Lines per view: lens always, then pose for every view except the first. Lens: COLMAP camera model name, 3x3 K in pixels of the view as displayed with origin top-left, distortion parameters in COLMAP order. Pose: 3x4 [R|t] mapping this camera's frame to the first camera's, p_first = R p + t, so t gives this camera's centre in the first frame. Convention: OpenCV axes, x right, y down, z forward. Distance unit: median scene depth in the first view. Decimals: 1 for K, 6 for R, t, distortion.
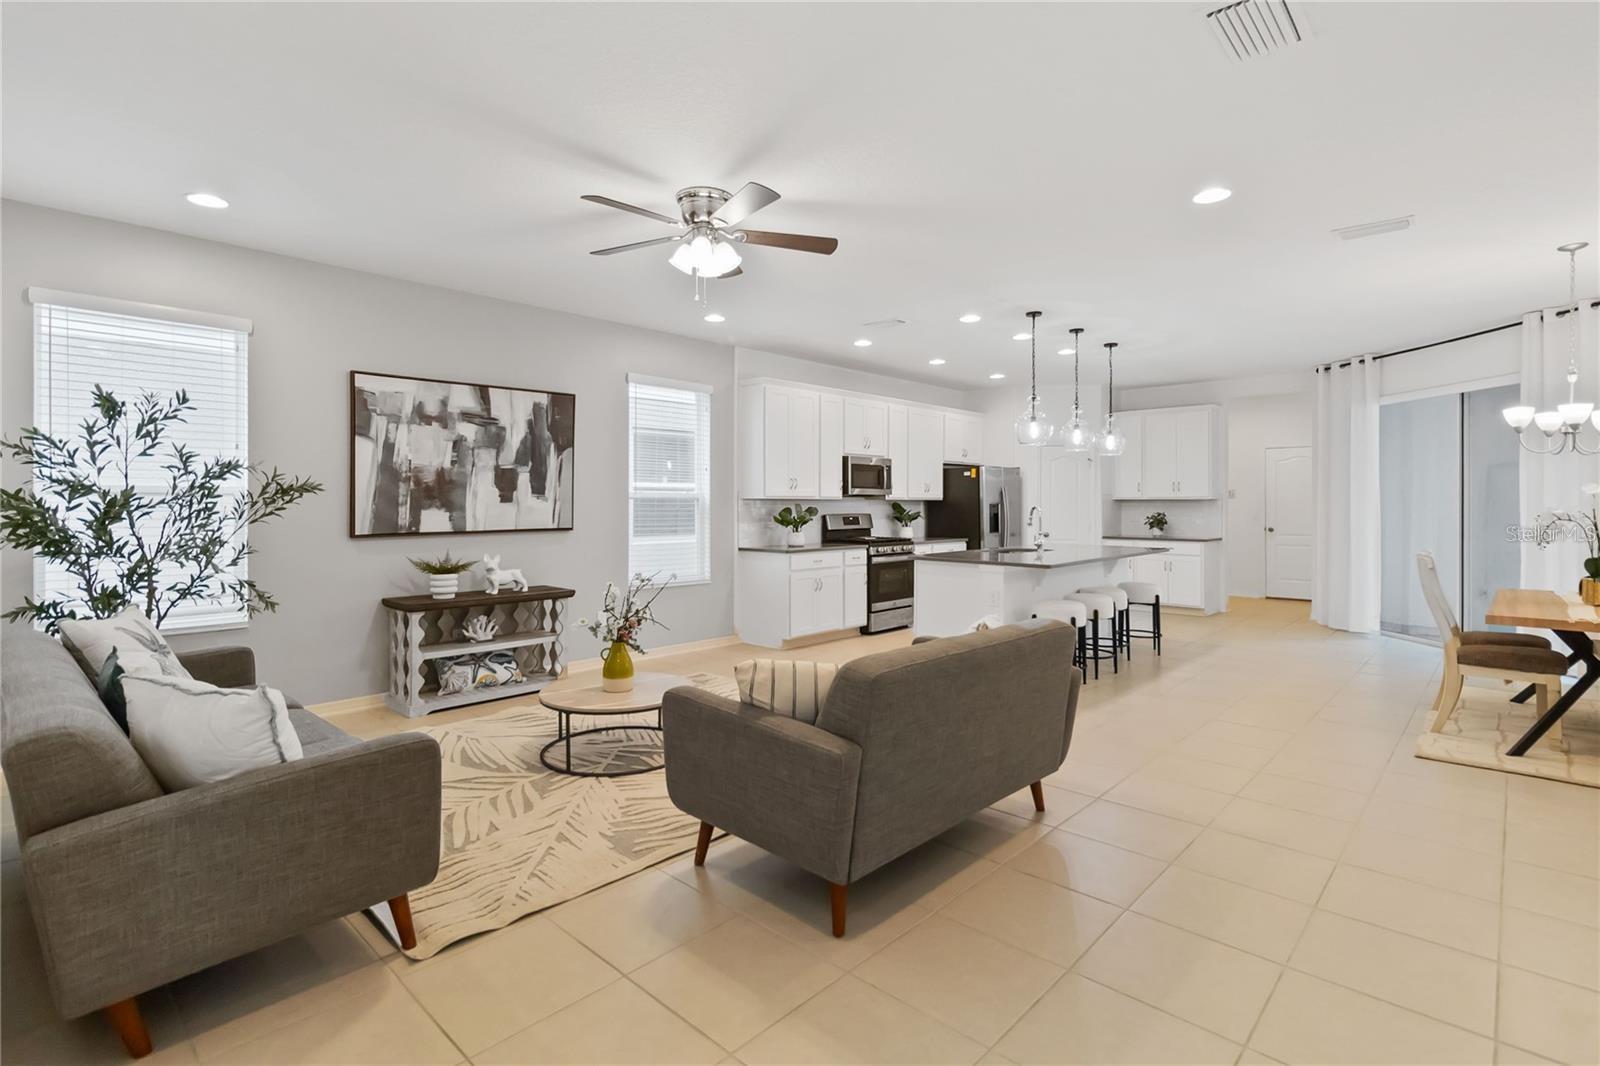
lens RADIAL K [[742.0, 0, 791.6], [0, 742.0, 506.2], [0, 0, 1]] dist [-0.002015, -0.000572]
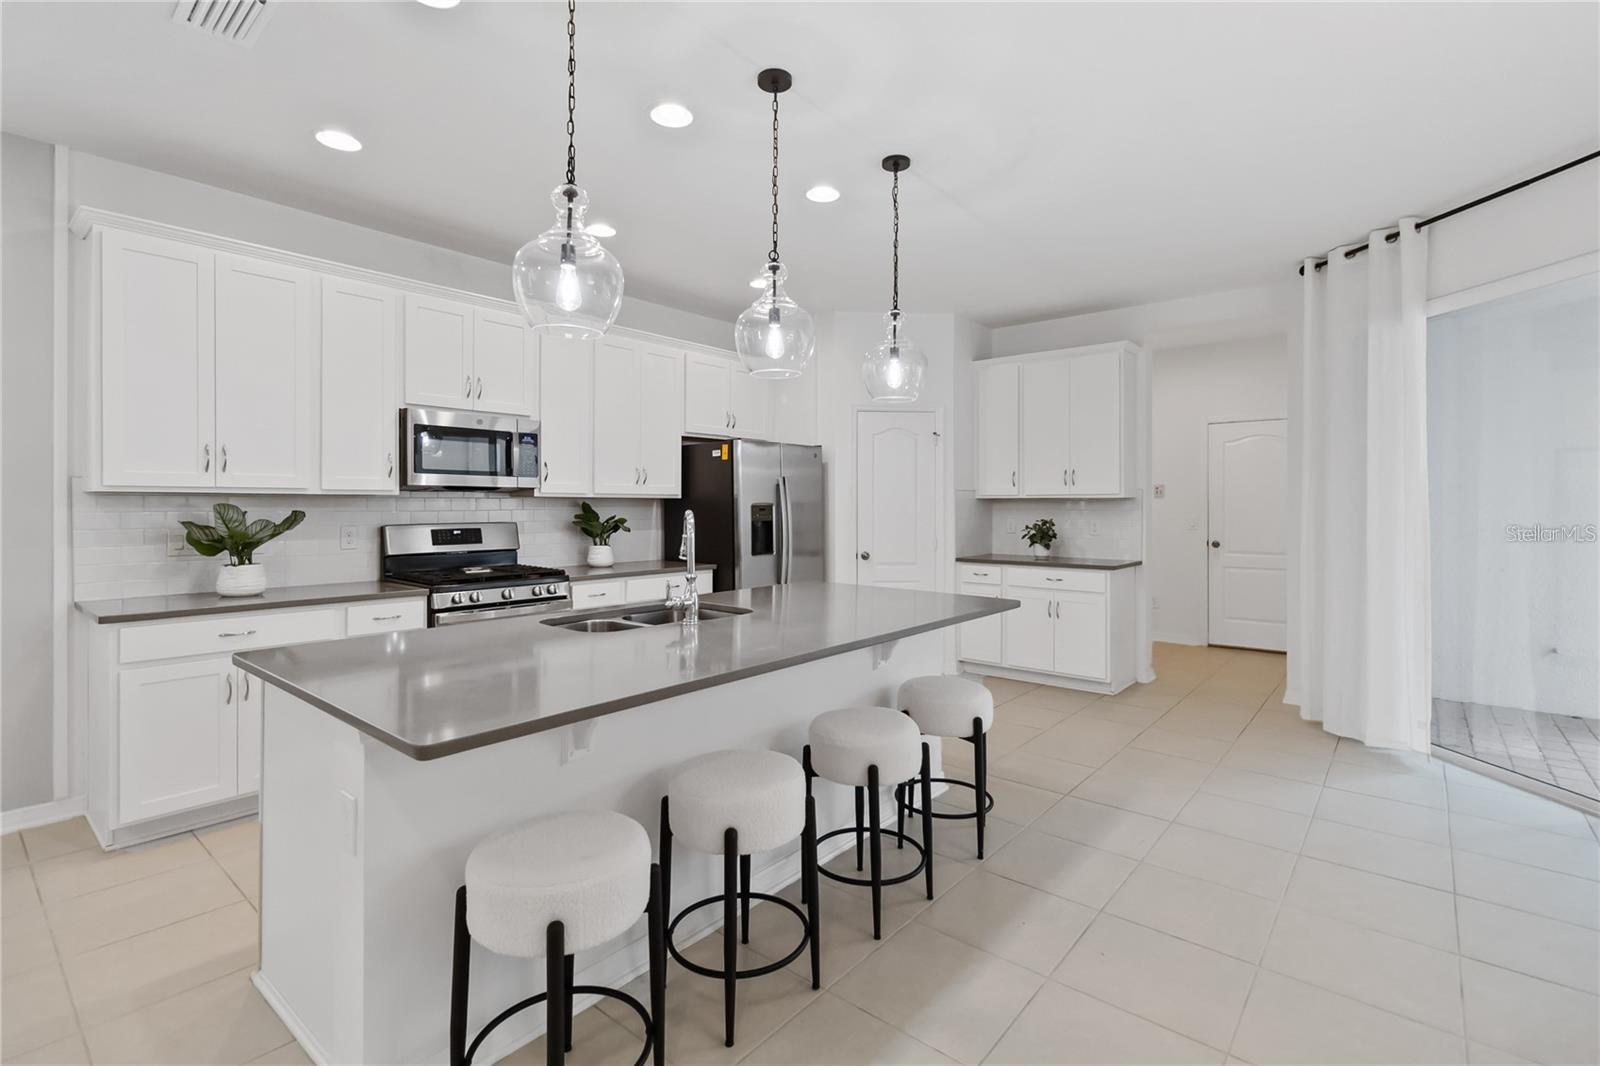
lens RADIAL K [[742.0, 0, 782.6], [0, 742.0, 506.8], [0, 0, 1]] dist [-0.002015, -0.000572]
pose [[0.998437, 0.001945, 0.055855, 0.259330], [-0.001906, 0.999998, -0.000744, -0.001491], [-0.055856, 0.000636, 0.998439, 0.419859]]
